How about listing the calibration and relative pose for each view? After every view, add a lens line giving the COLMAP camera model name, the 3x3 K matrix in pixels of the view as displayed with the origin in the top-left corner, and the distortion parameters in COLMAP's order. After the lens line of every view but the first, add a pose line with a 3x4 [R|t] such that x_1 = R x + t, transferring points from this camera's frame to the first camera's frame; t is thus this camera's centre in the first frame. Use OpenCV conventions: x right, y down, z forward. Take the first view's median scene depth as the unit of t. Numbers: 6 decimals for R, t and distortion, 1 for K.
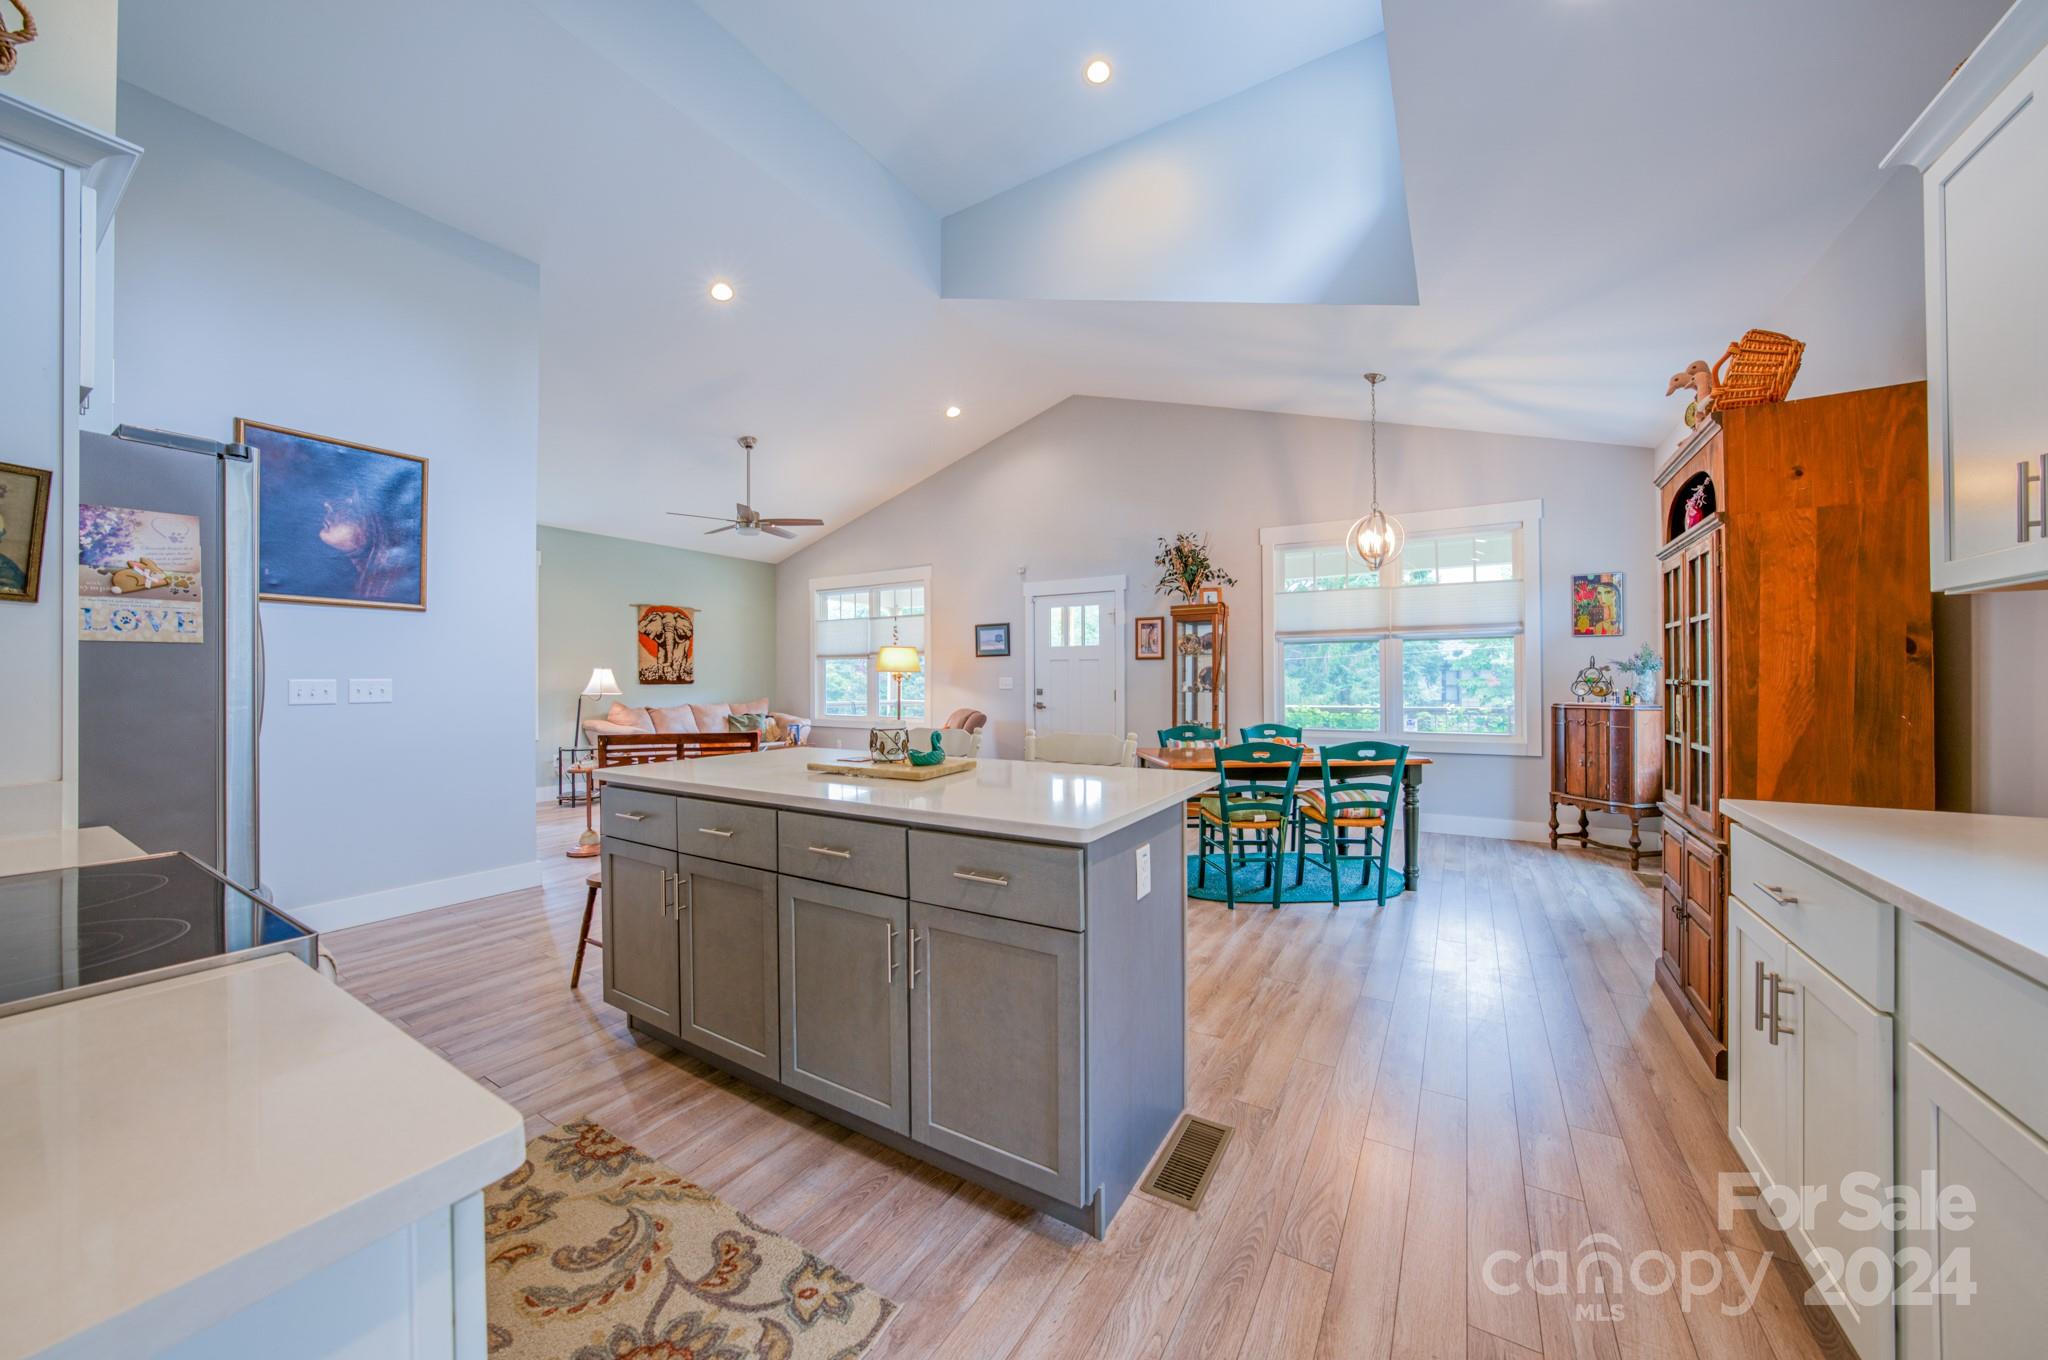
lens RADIAL K [[710.6, 0, 1024.8], [0, 710.6, 674.4], [0, 0, 1]] dist [-0.027500, 0.006175]
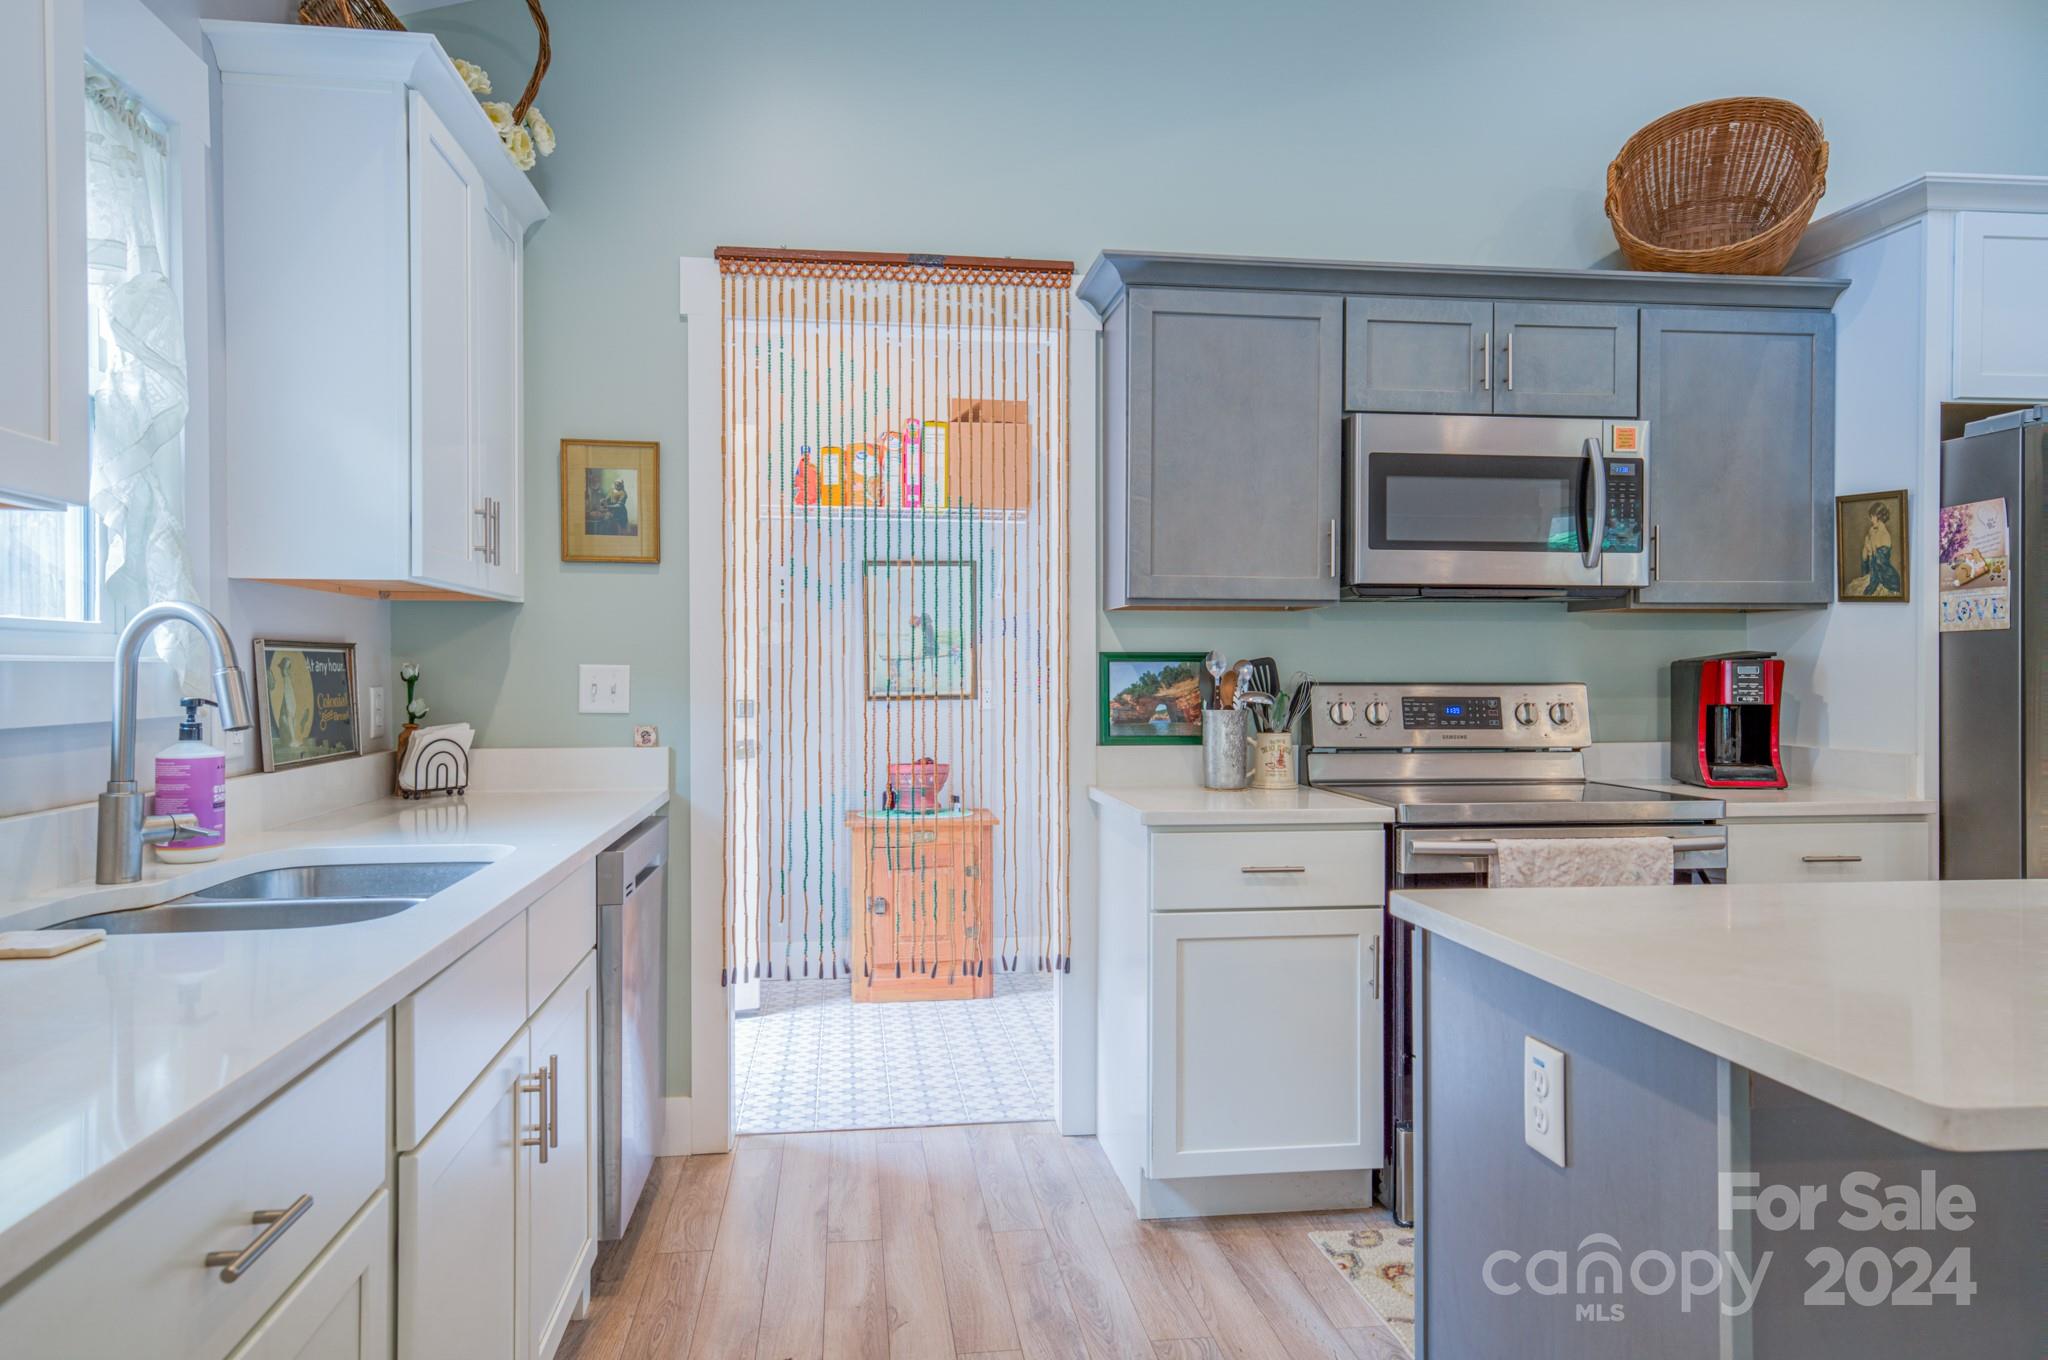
lens RADIAL K [[1334.9, 0, 1030.5], [0, 1334.9, 671.7], [0, 0, 1]] dist [0.026104, 0.005076]
pose [[-0.768996, 0.005744, -0.639228, 0.334002], [0.009369, 0.999954, -0.002285, 0.001729], [0.639185, -0.007746, -0.769014, 0.504228]]
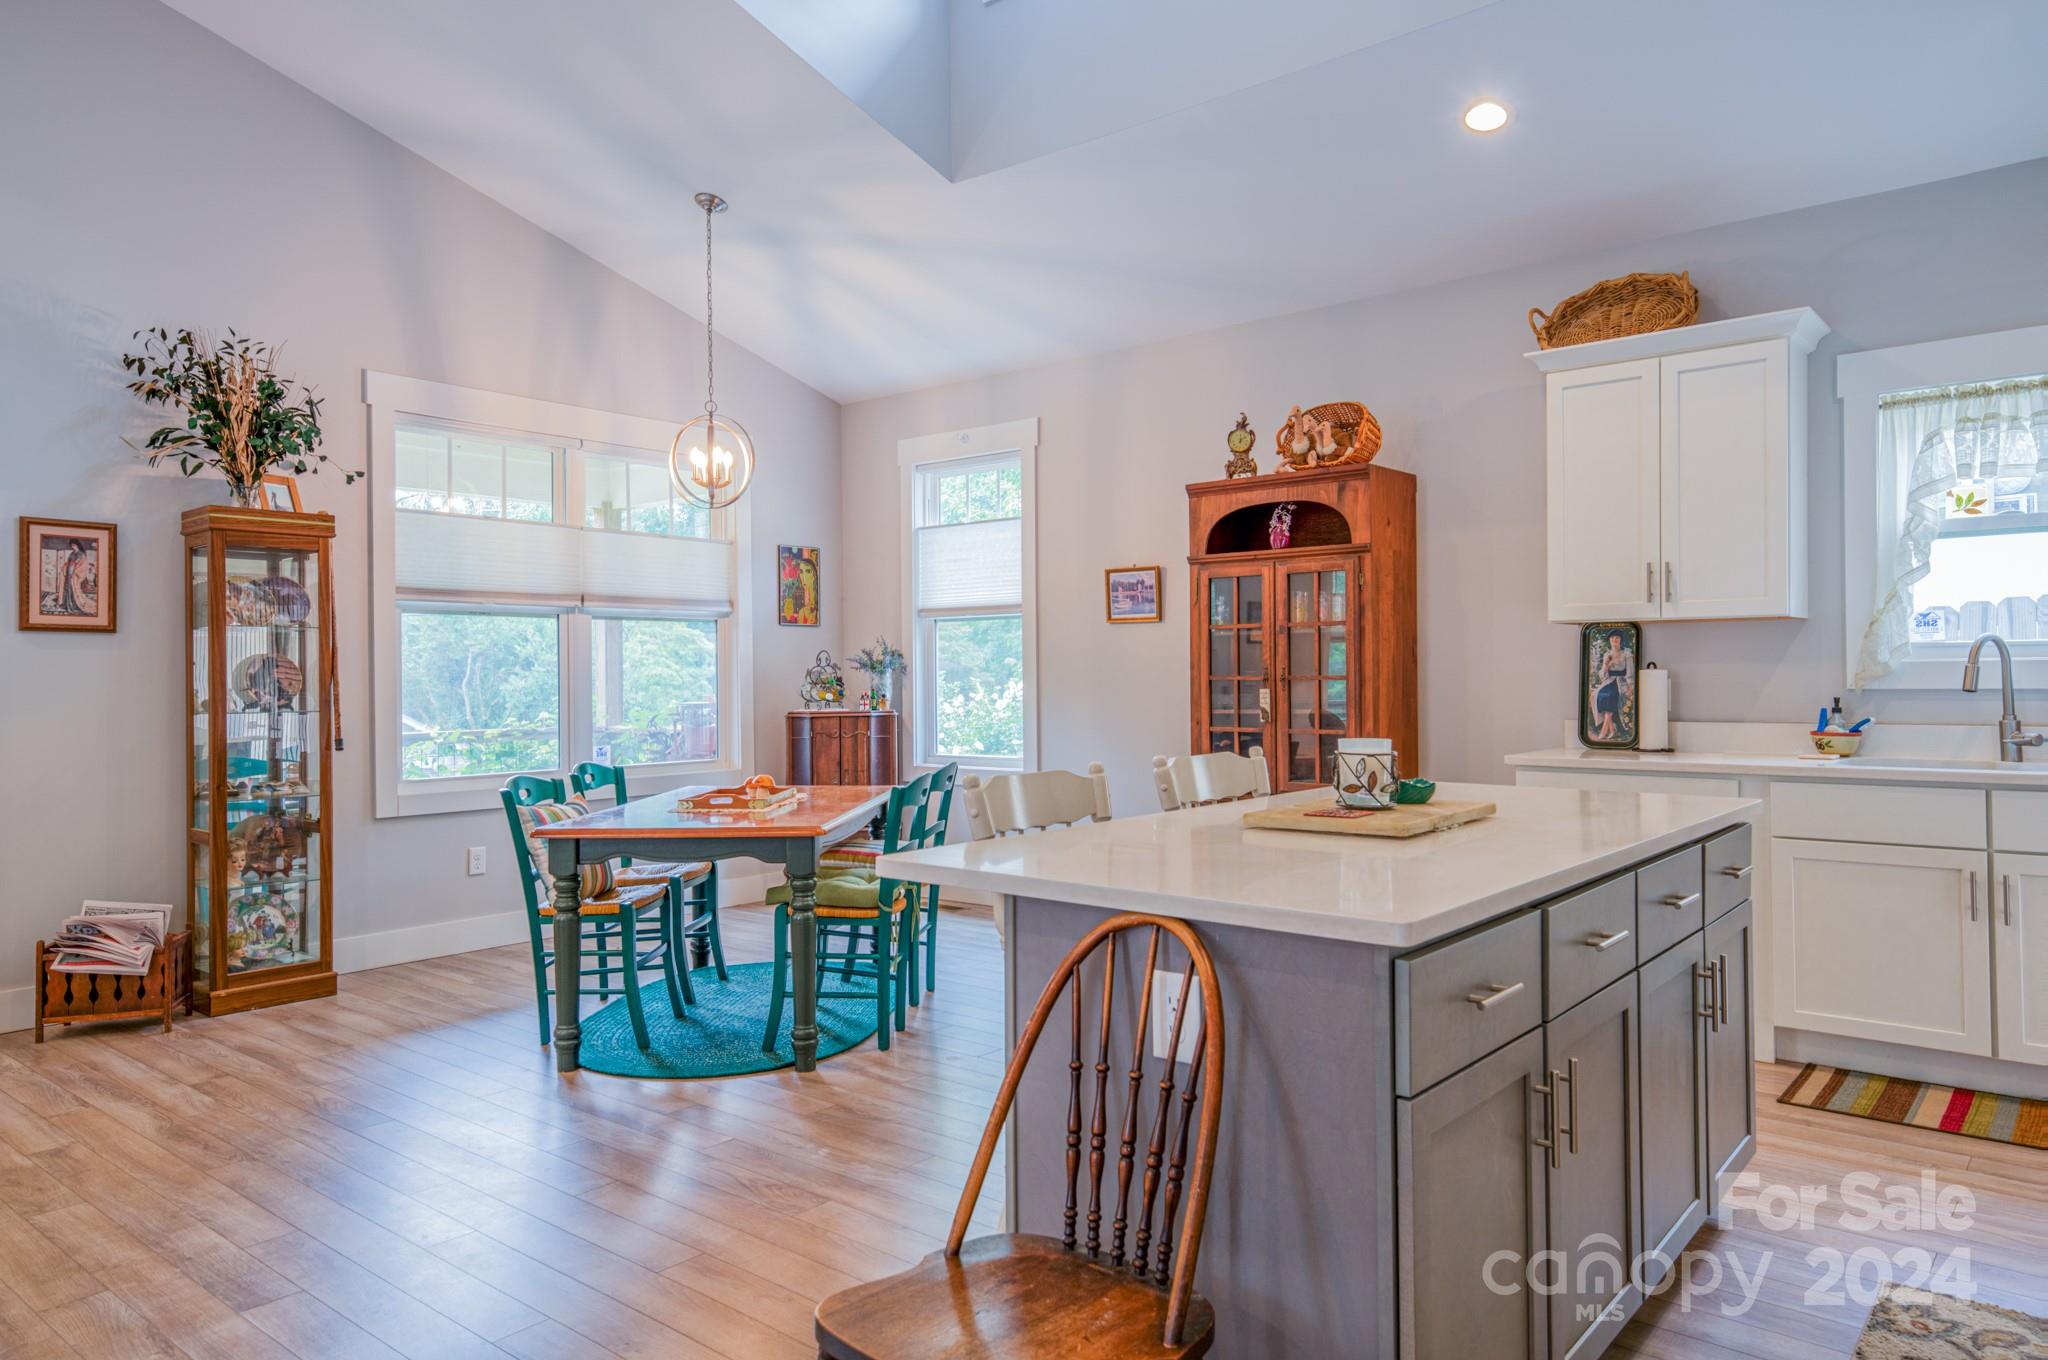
lens RADIAL K [[1334.9, 0, 1019.7], [0, 1334.9, 671.7], [0, 0, 1]] dist [0.026104, 0.005076]
pose [[0.145403, 0.006688, 0.989350, -0.627571], [0.001018, 0.999976, -0.006910, 0.007920], [-0.989372, 0.002012, 0.145392, 0.527781]]
